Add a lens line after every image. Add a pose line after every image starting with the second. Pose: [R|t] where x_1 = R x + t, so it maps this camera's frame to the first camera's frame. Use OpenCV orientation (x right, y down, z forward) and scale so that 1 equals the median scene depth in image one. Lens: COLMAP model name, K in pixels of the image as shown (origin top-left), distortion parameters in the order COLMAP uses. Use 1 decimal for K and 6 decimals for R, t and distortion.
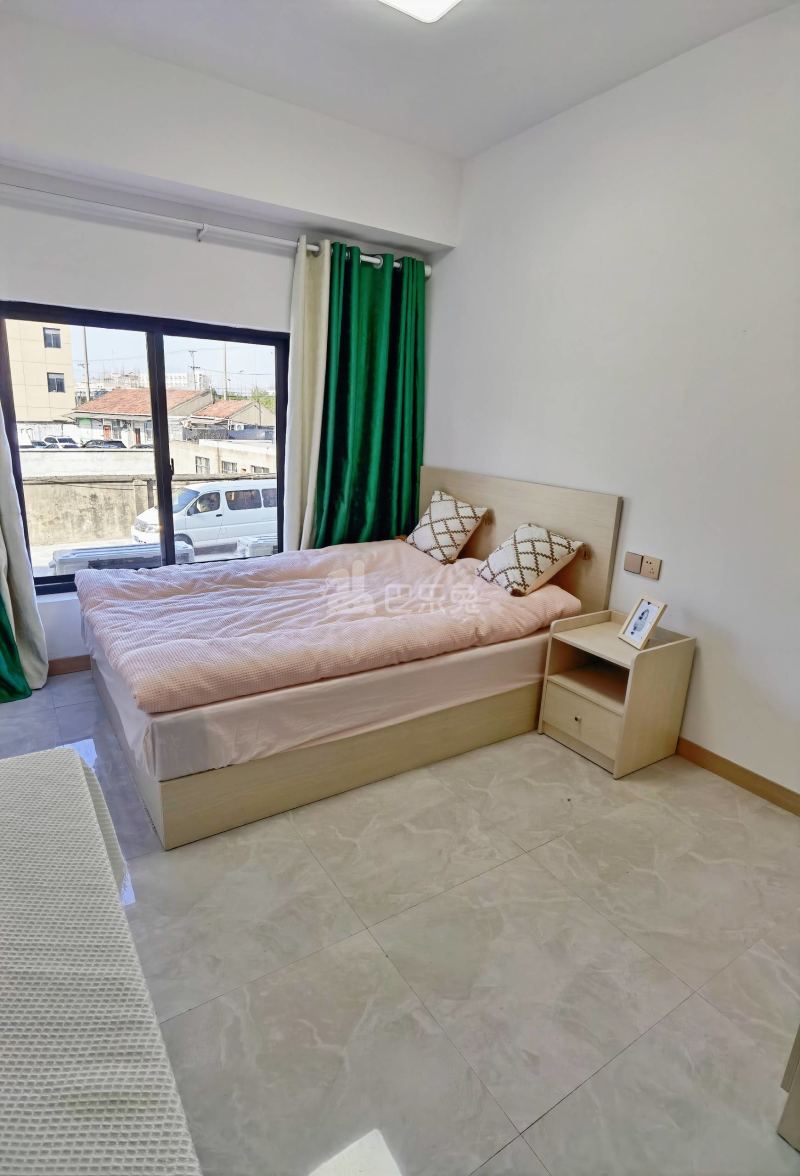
lens RADIAL K [[613.1, 0, 400.0], [0, 613.1, 588.0], [0, 0, 1]] dist [-0.010689, -0.002215]
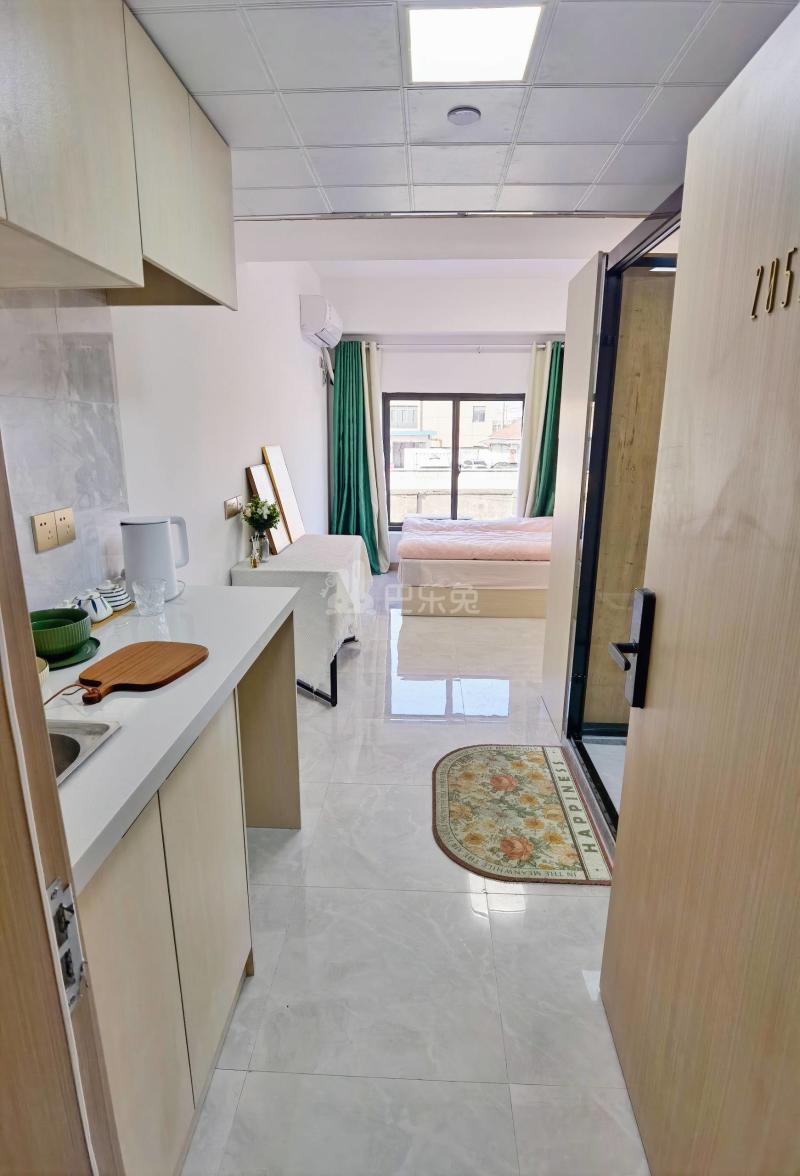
lens RADIAL K [[613.1, 0, 400.0], [0, 613.1, 588.0], [0, 0, 1]] dist [-0.010689, -0.002215]
pose [[0.808595, 0.106940, -0.578565, 0.603082], [-0.126808, 0.991908, 0.006115, 0.173161], [0.574538, 0.068422, 0.815613, -0.611371]]
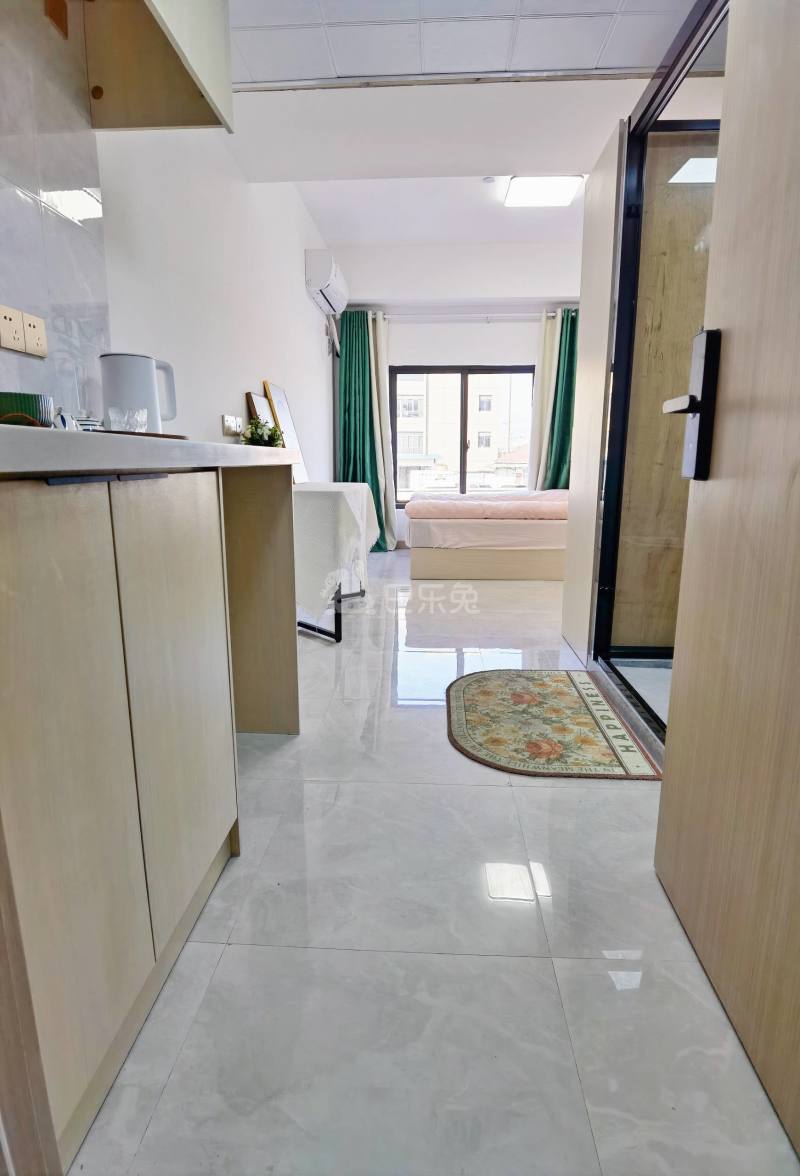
lens RADIAL K [[613.1, 0, 400.0], [0, 613.1, 588.0], [0, 0, 1]] dist [-0.010689, -0.002215]
pose [[0.802850, 0.076968, -0.591191, 0.575847], [-0.124337, 0.991442, -0.039775, 0.323717], [0.583071, 0.105440, 0.805550, -0.547321]]
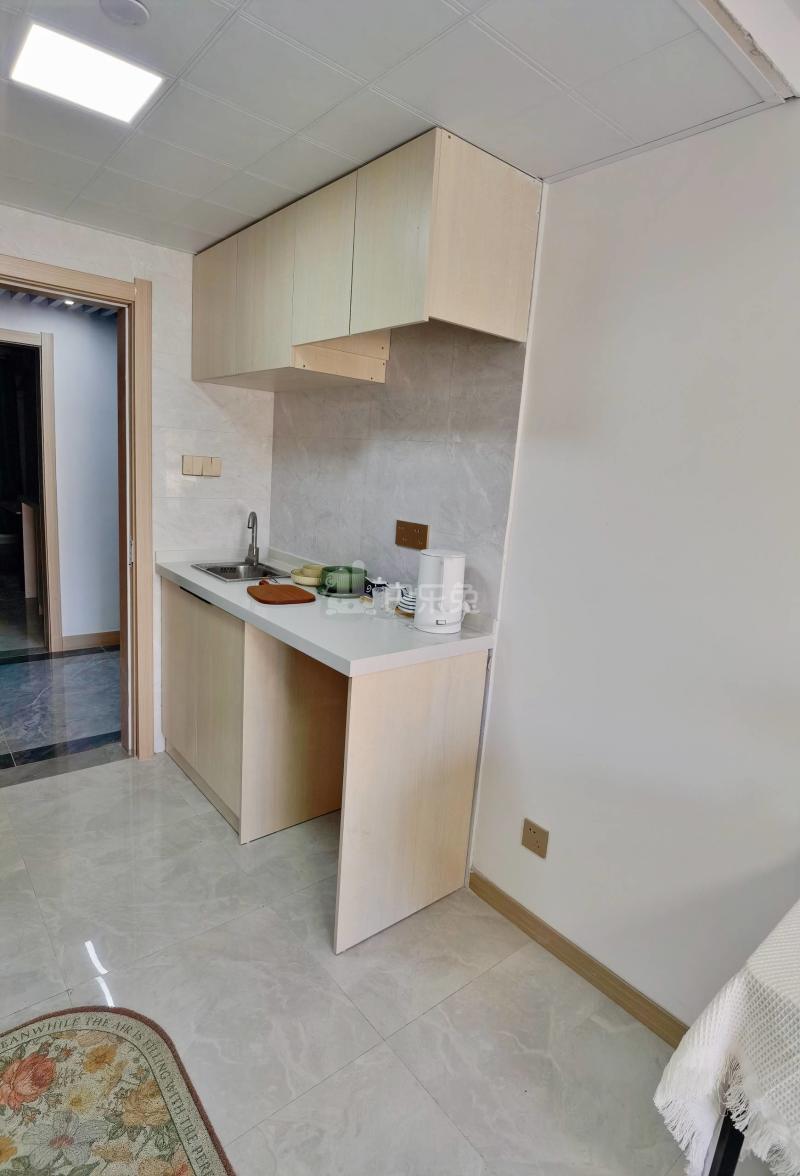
lens RADIAL K [[616.8, 0, 400.1], [0, 616.8, 589.4], [0, 0, 1]] dist [-0.021544, 0.003714]
pose [[-0.987215, -0.091684, -0.130388, 0.195556], [-0.141255, 0.882223, 0.449142, -0.078452], [0.073852, 0.461818, -0.883895, 0.227513]]
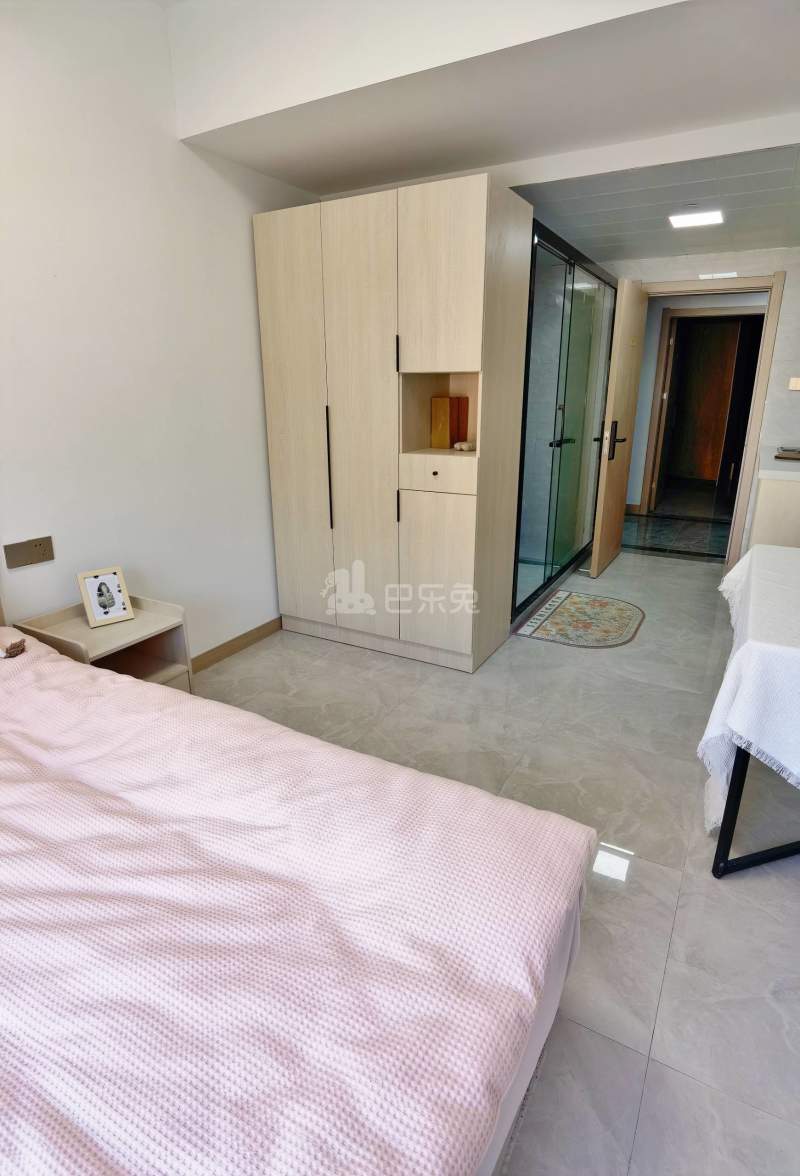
lens RADIAL K [[616.8, 0, 400.1], [0, 616.8, 589.4], [0, 0, 1]] dist [-0.021544, 0.003714]
pose [[-0.458475, -0.317951, 0.829884, -0.424489], [0.224306, 0.862178, 0.454243, -0.204886], [-0.859935, 0.394407, -0.323969, 0.689225]]
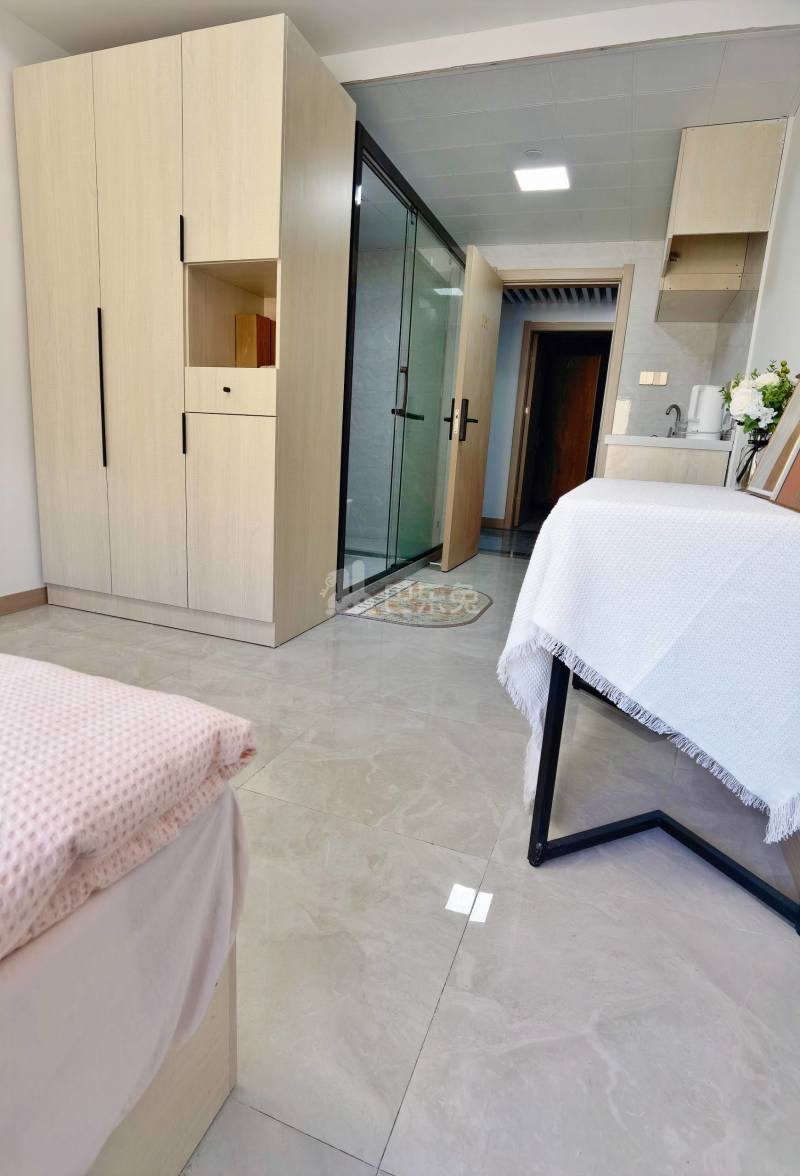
lens RADIAL K [[615.7, 0, 403.9], [0, 615.7, 587.6], [0, 0, 1]] dist [-0.015588, -0.001836]
pose [[-0.597576, -0.262171, 0.757740, -0.384414], [0.127090, 0.902117, 0.412351, -0.011073], [-0.791676, 0.342712, -0.505764, 0.577880]]
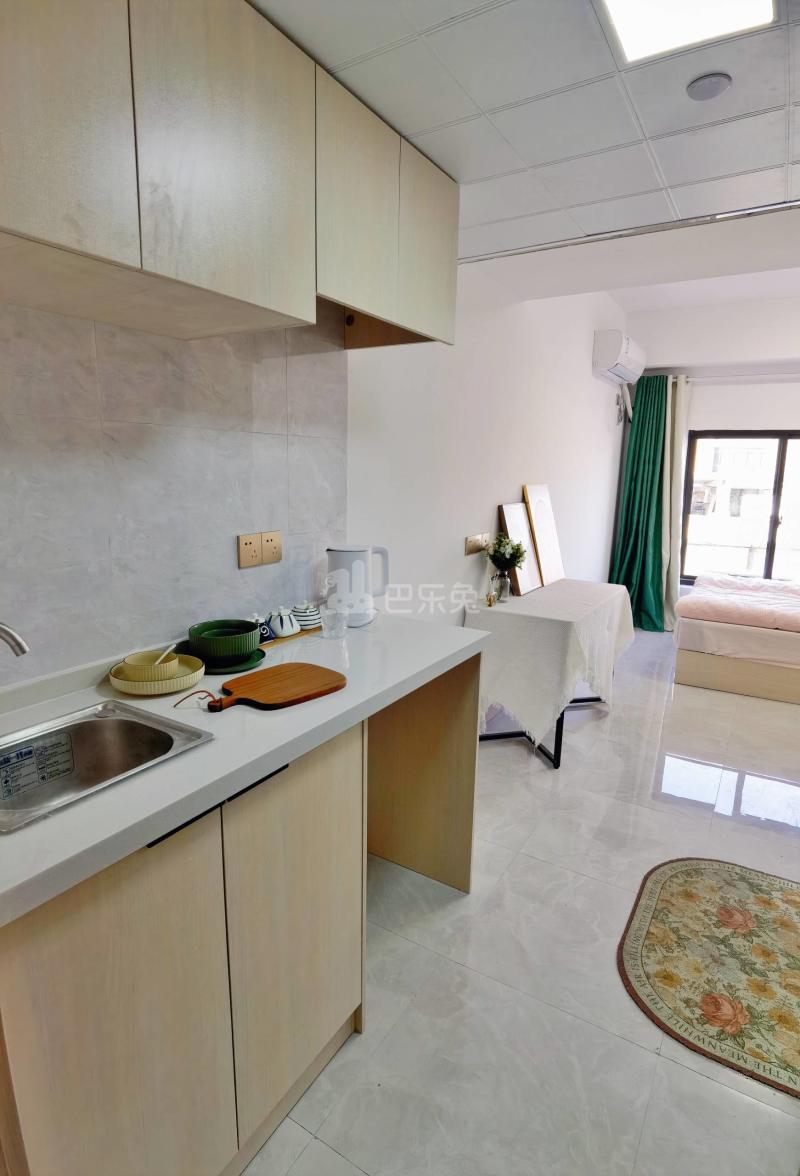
lens RADIAL K [[616.8, 0, 400.1], [0, 616.8, 589.4], [0, 0, 1]] dist [-0.021544, 0.003714]
pose [[0.422352, 0.136241, -0.896135, 0.638121], [-0.238944, 0.970405, 0.034917, 0.151152], [0.874371, 0.199379, 0.442407, -0.503619]]
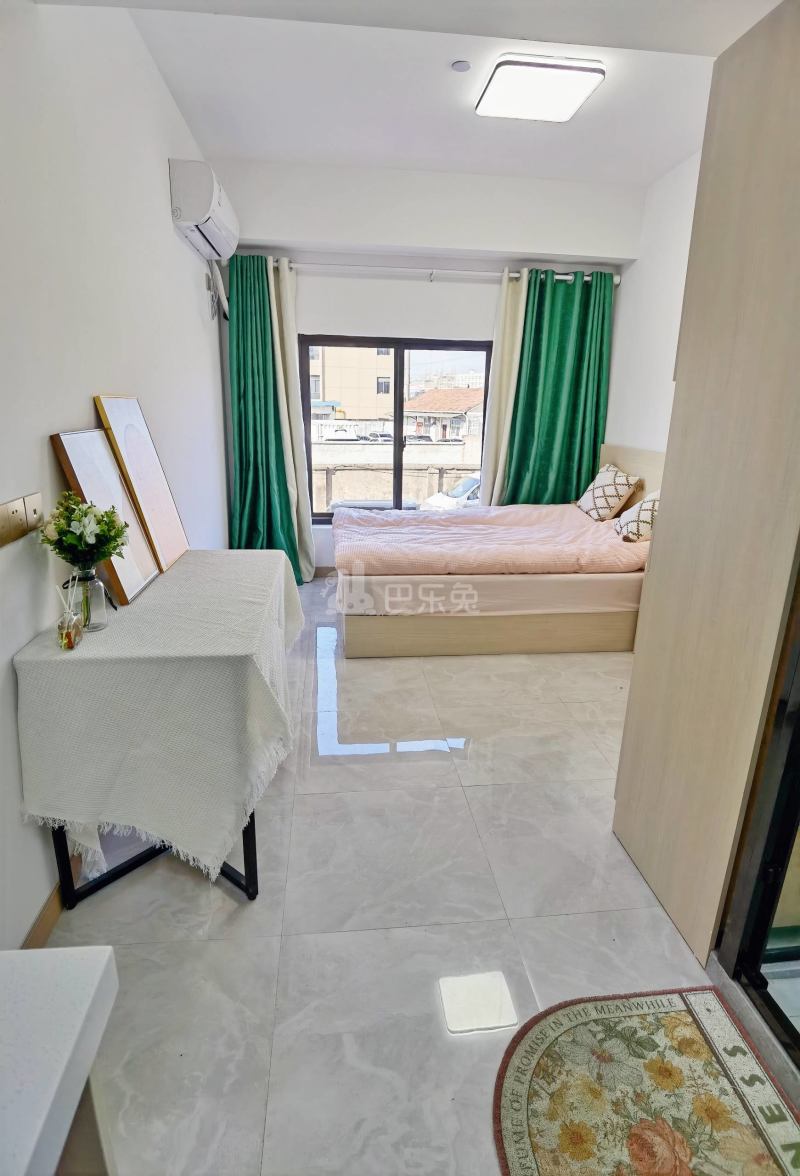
lens RADIAL K [[613.1, 0, 400.0], [0, 613.1, 588.0], [0, 0, 1]] dist [-0.010689, -0.002215]
pose [[0.890116, 0.104506, -0.443589, 0.281131], [-0.101714, 0.994356, 0.030160, 0.095805], [0.444238, 0.018273, 0.895723, -0.267677]]
